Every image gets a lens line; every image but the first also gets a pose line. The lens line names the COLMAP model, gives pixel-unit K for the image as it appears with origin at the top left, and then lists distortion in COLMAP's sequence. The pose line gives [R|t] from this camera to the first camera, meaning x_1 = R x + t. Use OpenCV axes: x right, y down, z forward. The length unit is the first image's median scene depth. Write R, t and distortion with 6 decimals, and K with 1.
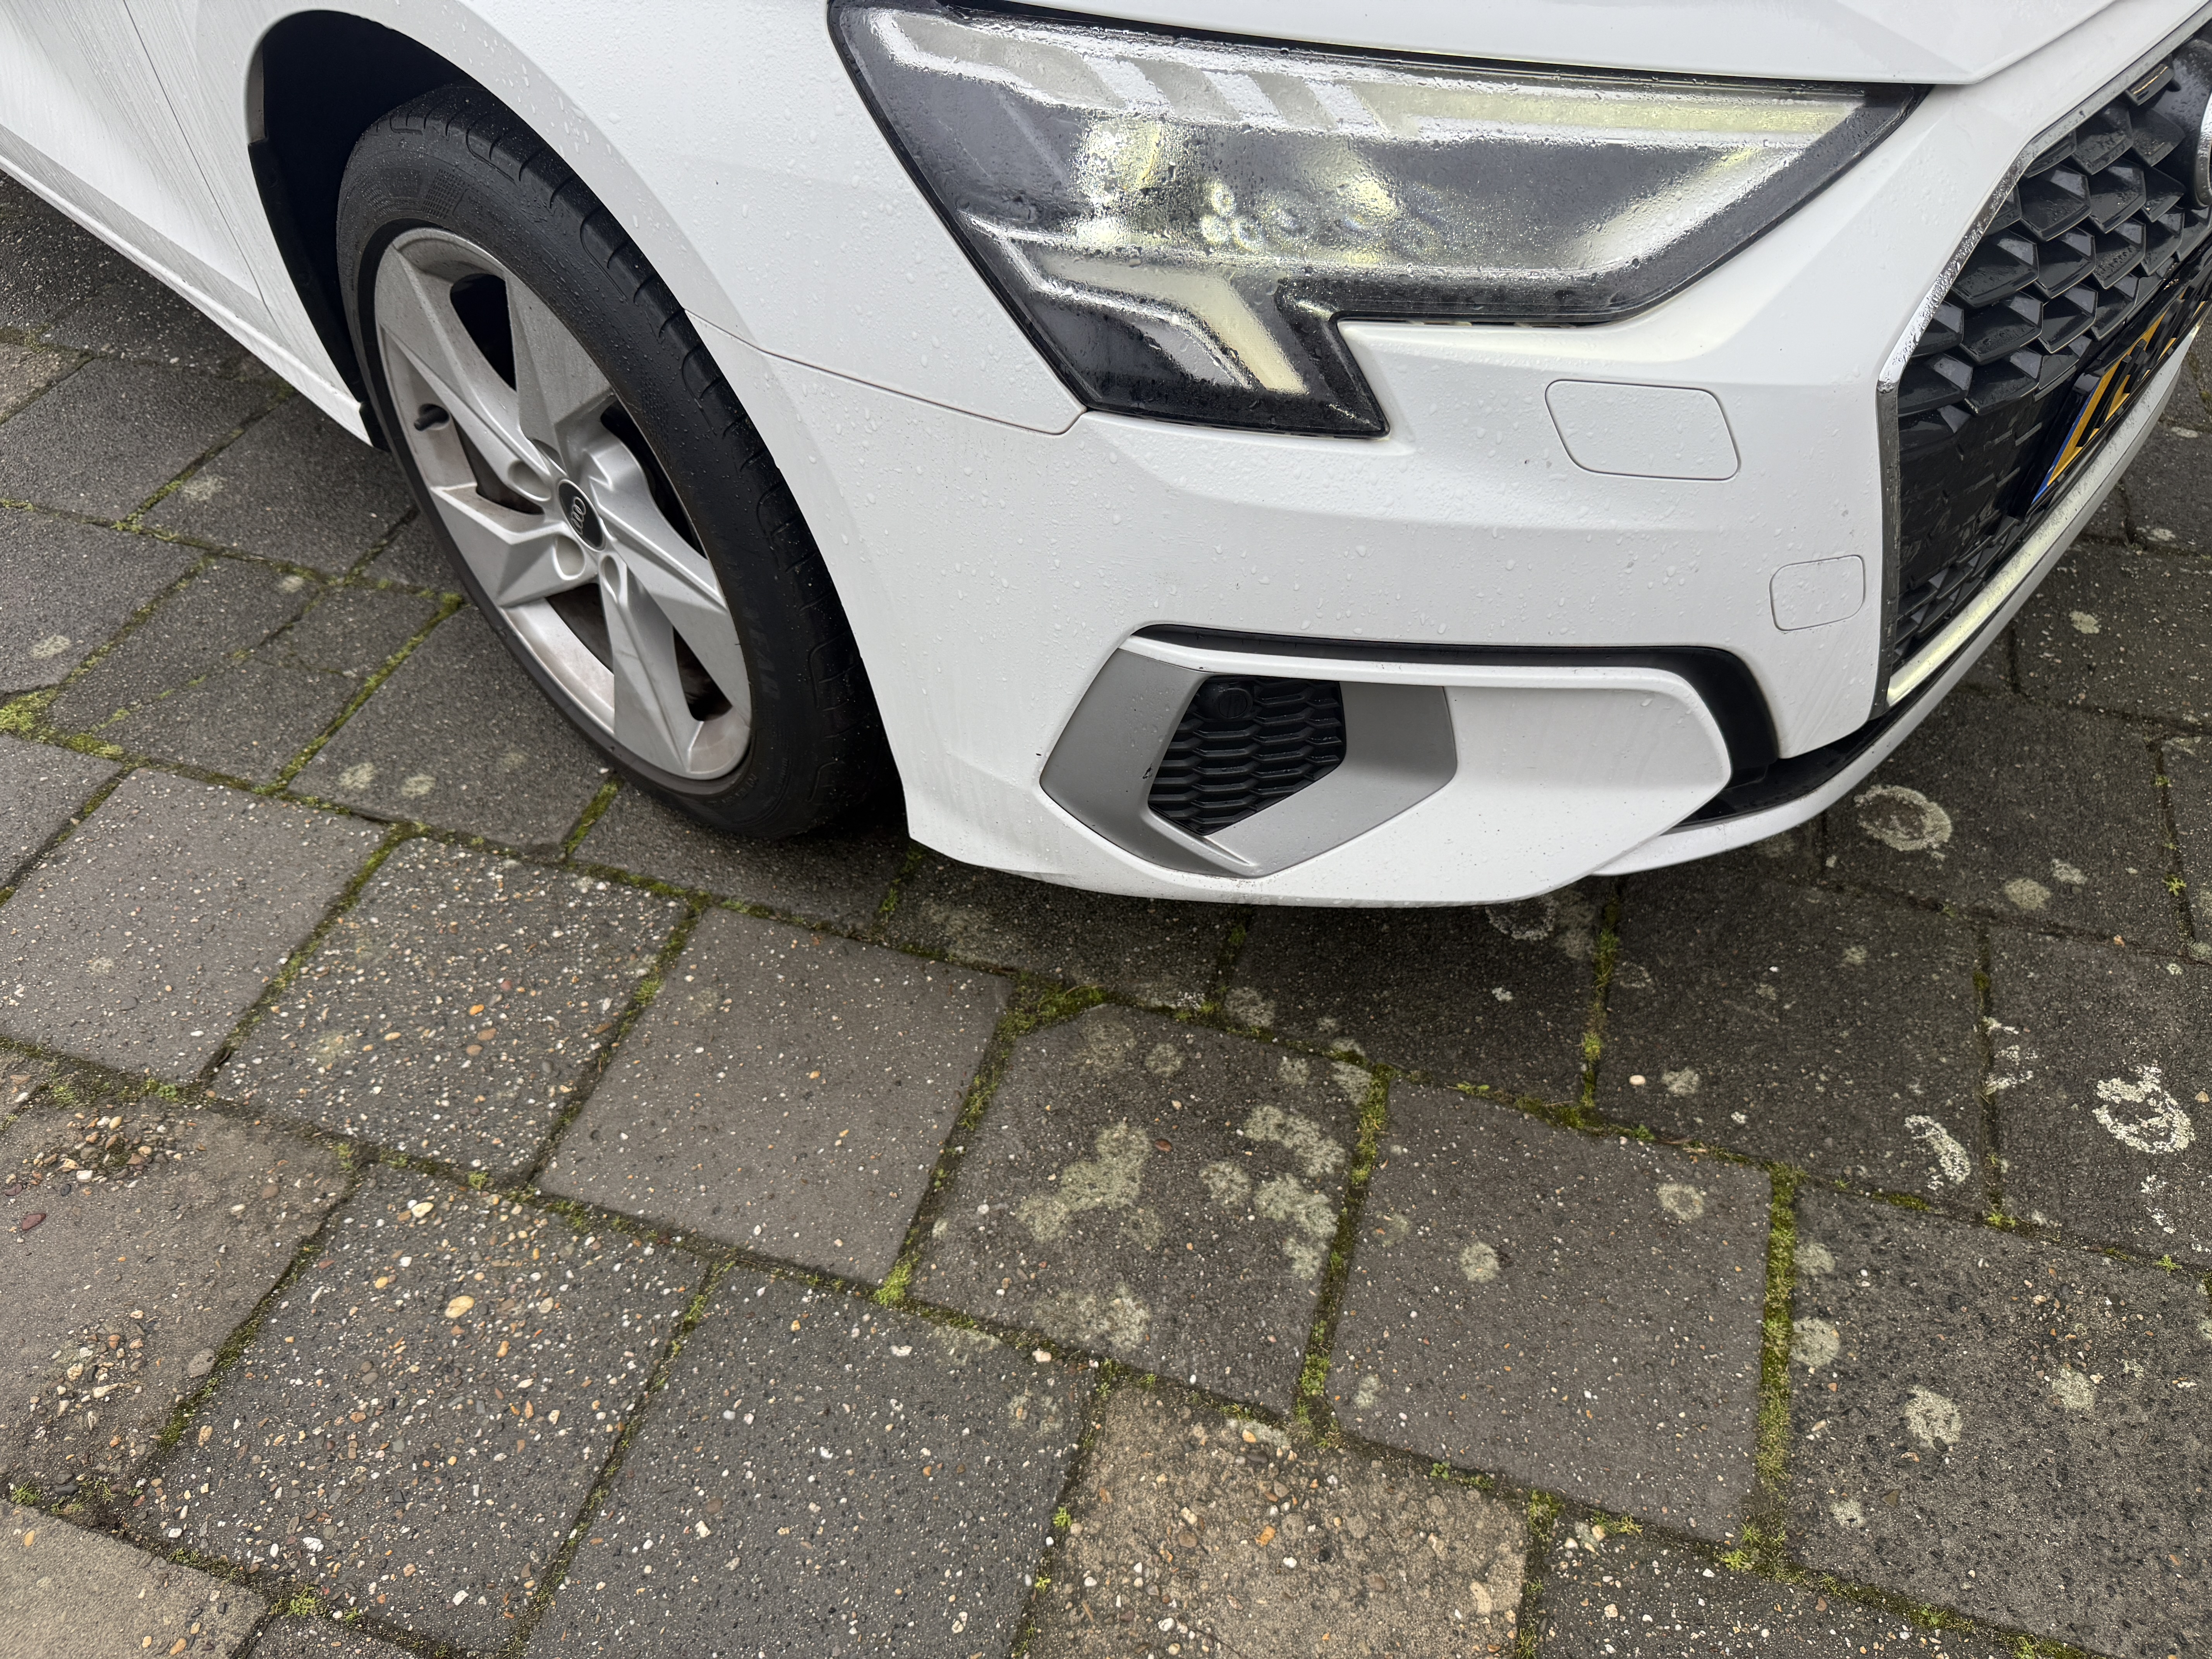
lens RADIAL K [[1488.5, 0, 1108.5], [0, 1488.5, 836.2], [0, 0, 1]] dist [0.001802, -0.036354]
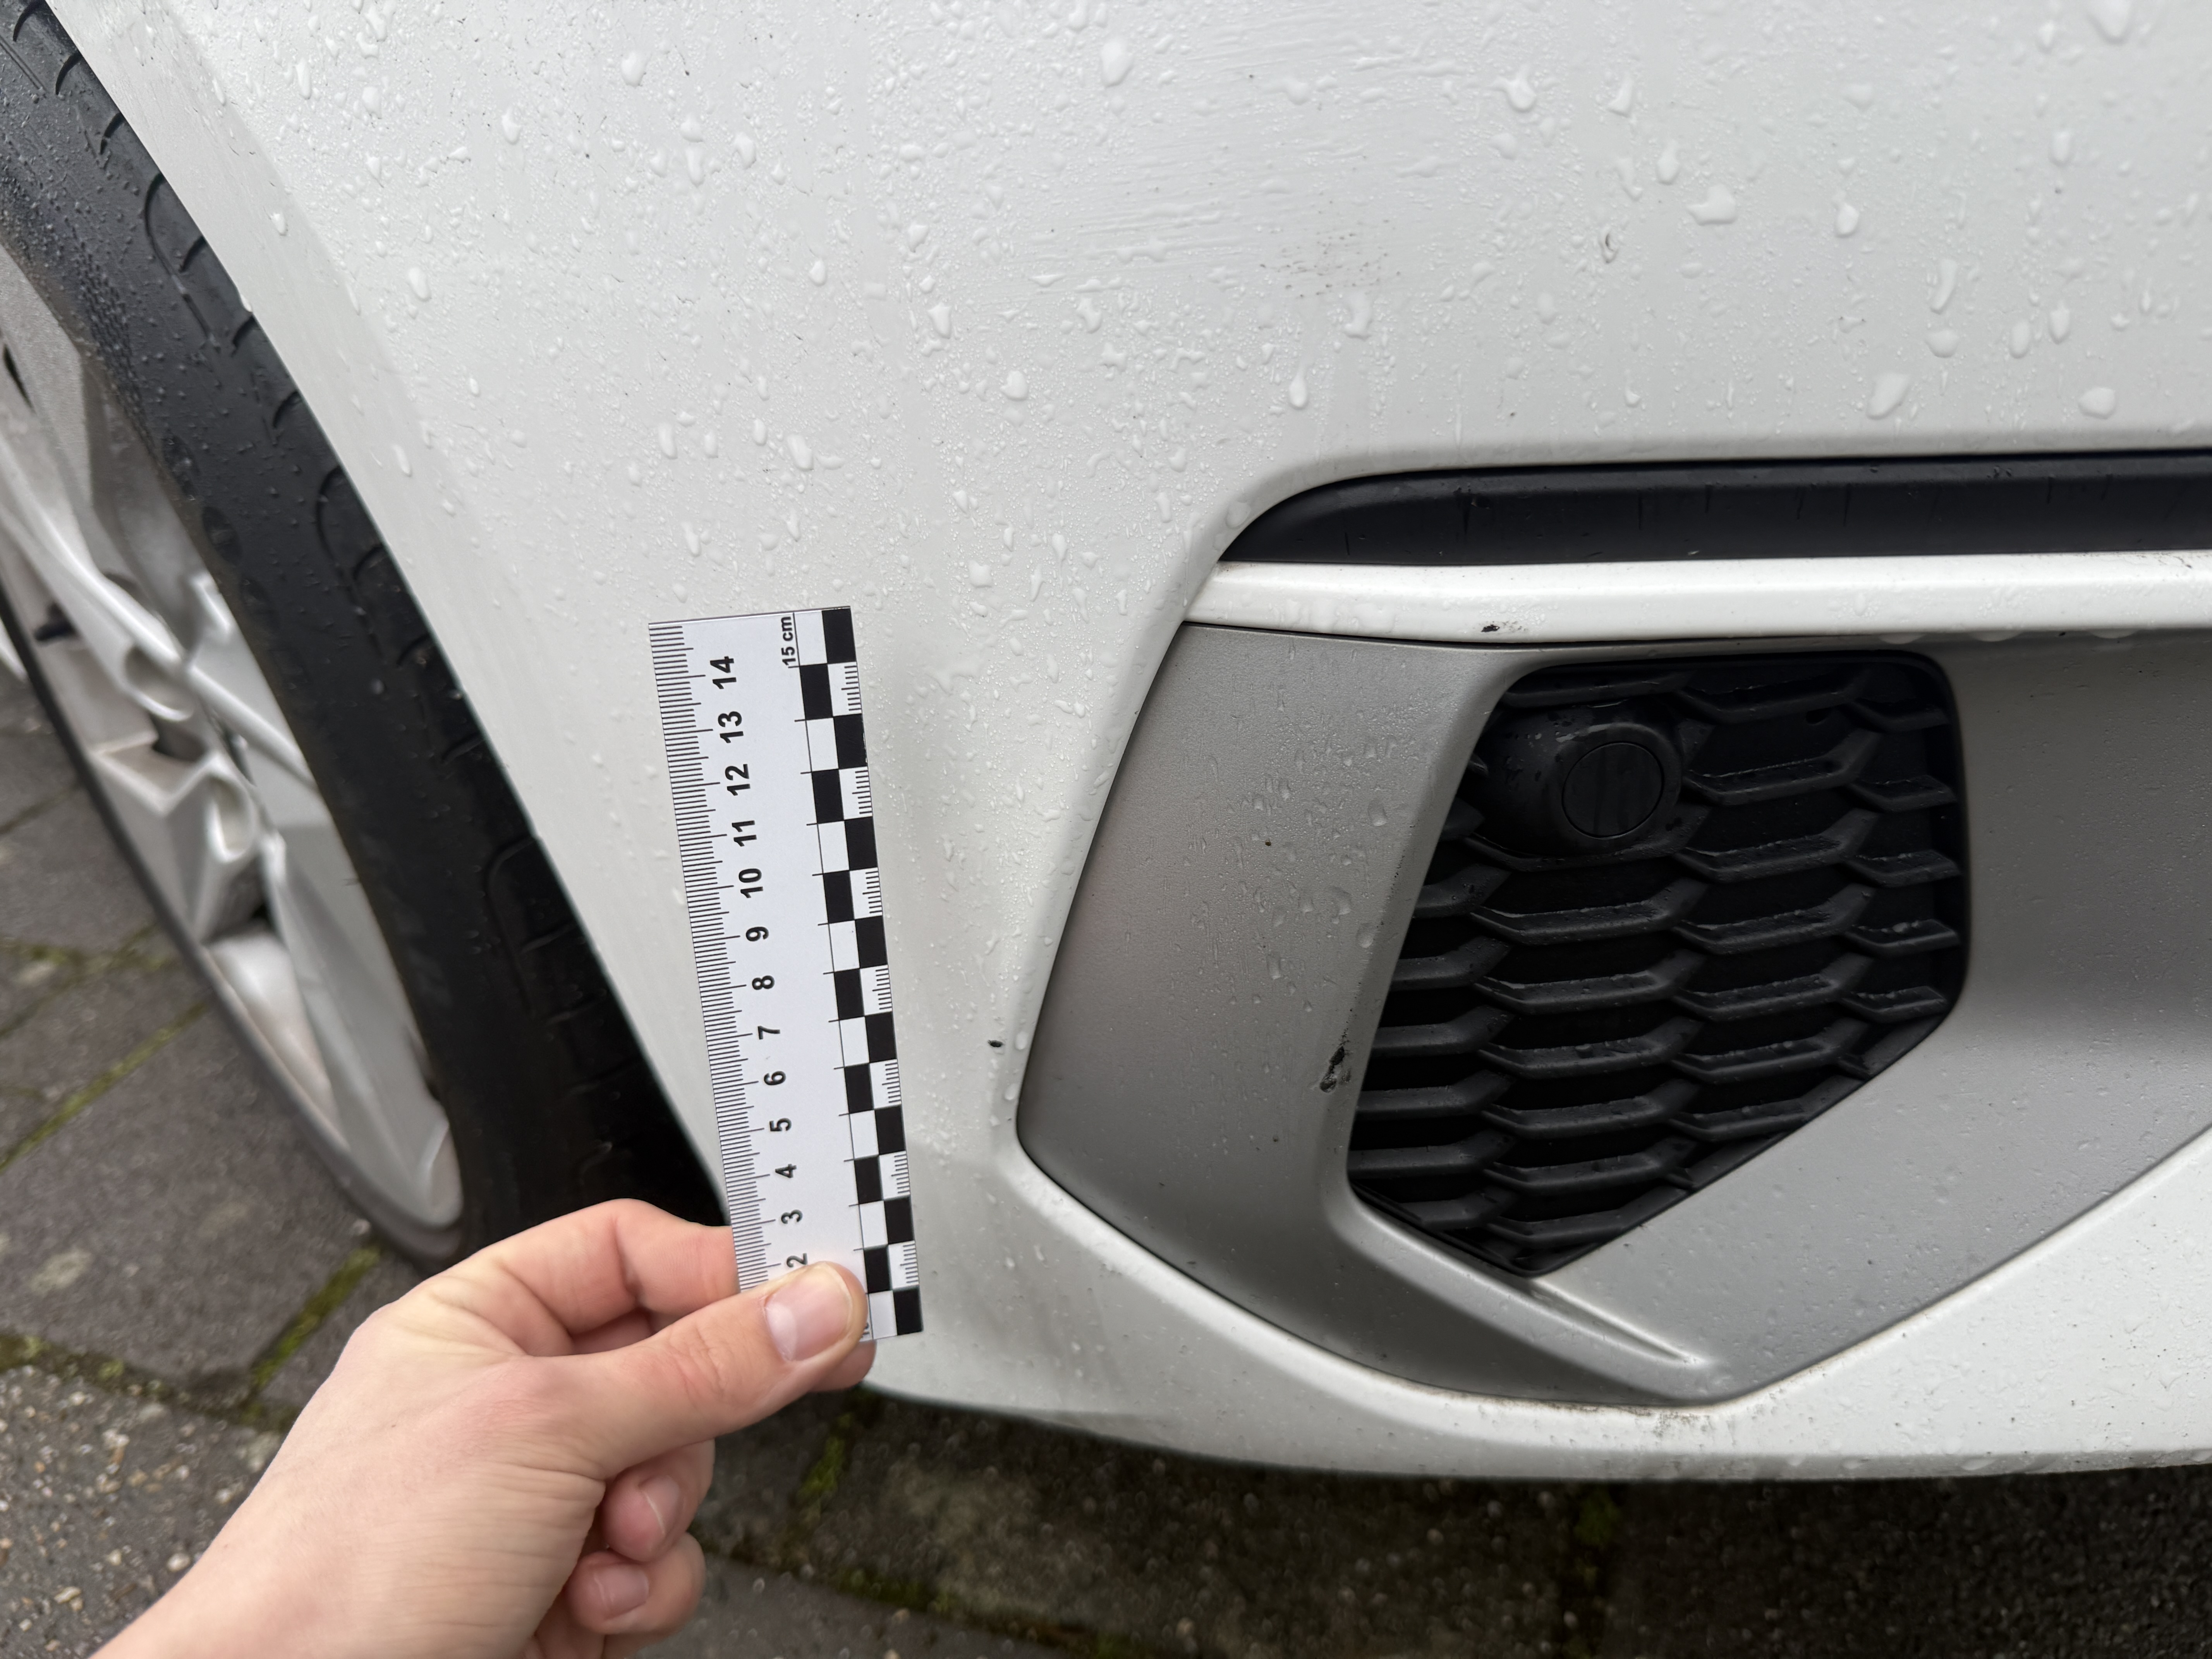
lens RADIAL K [[1645.2, 0, 1103.7], [0, 1645.2, 837.0], [0, 0, 1]] dist [-0.017291, -0.005739]
pose [[0.989899, -0.086982, -0.111954, 0.015369], [0.052810, 0.959071, -0.278197, 0.001465], [0.131570, 0.269475, 0.953977, 0.478976]]
